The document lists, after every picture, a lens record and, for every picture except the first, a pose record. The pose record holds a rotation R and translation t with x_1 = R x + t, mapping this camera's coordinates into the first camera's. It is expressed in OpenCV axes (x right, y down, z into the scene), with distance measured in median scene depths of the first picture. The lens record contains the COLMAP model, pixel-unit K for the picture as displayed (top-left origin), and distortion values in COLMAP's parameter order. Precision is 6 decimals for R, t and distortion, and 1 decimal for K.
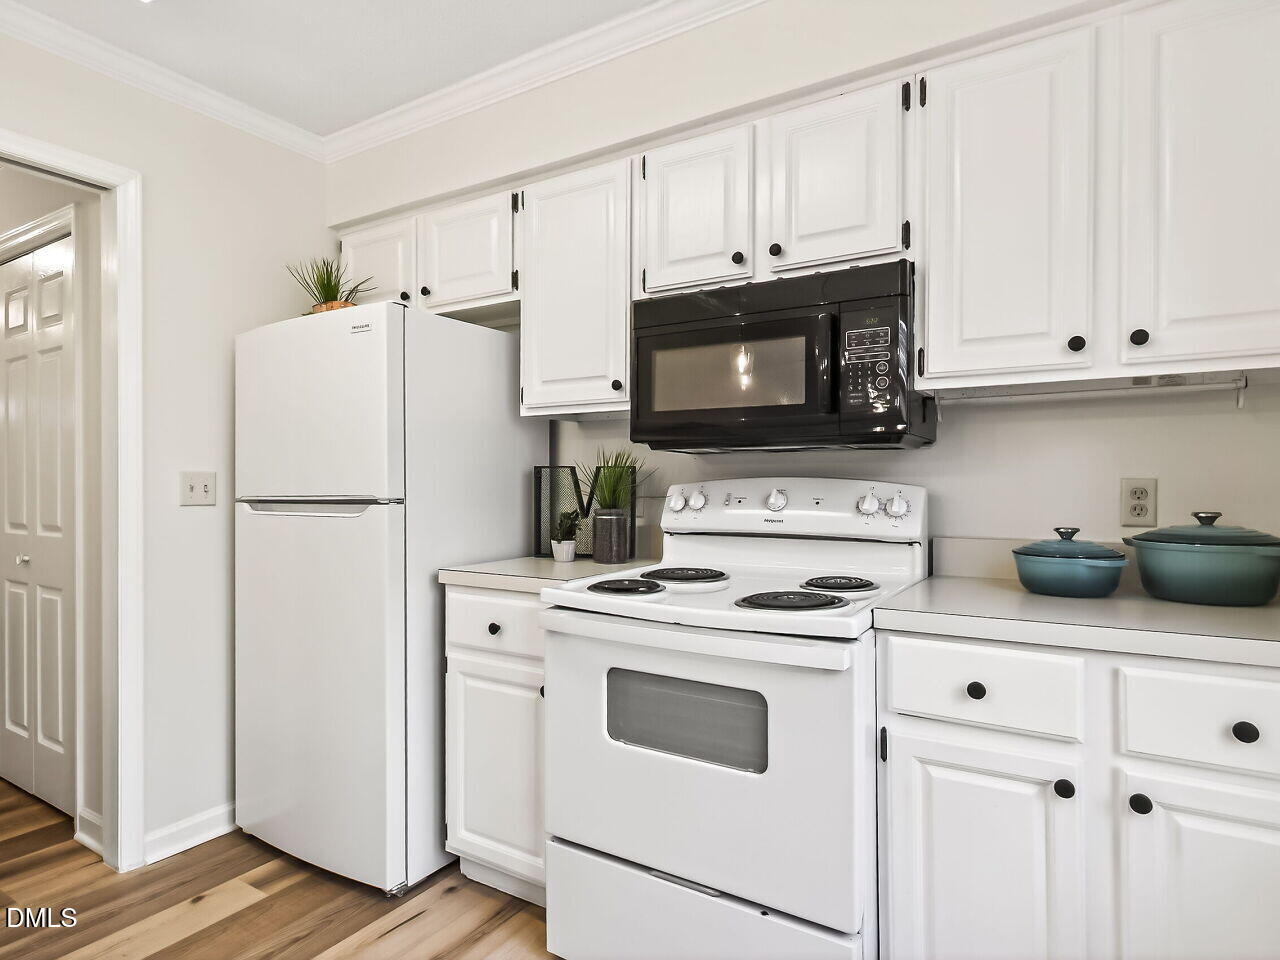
lens RADIAL K [[735.4, 0, 637.7], [0, 735.4, 462.3], [0, 0, 1]] dist [0.001321, -0.000005]
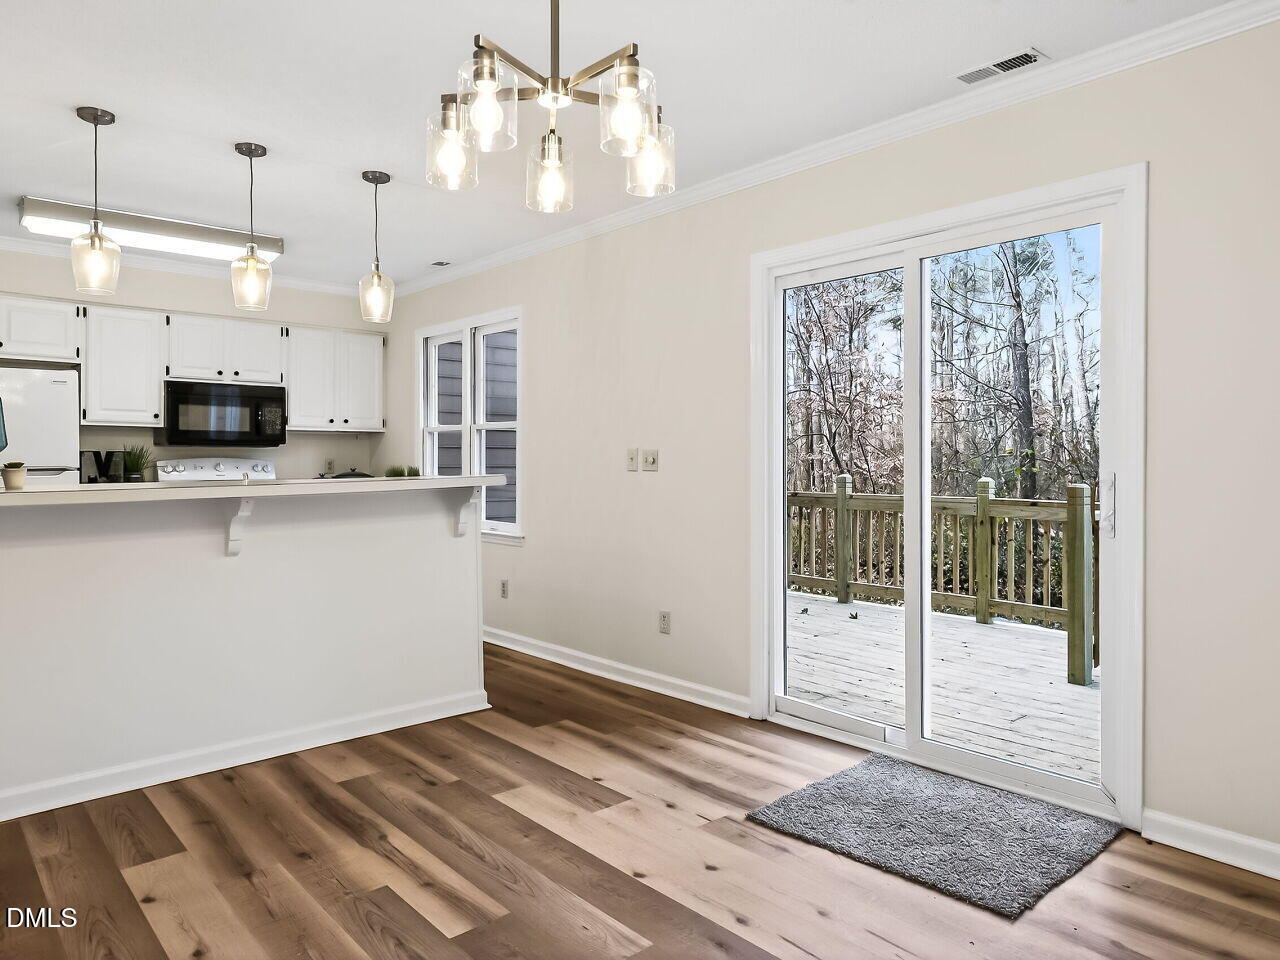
lens RADIAL K [[815.5, 0, 650.6], [0, 815.5, 457.2], [0, 0, 1]] dist [0.002404, 0.001459]
pose [[0.255088, 0.011378, 0.966851, -2.197310], [-0.017241, 0.999825, -0.007217, 0.012979], [-0.966764, -0.014829, 0.255239, -1.170600]]
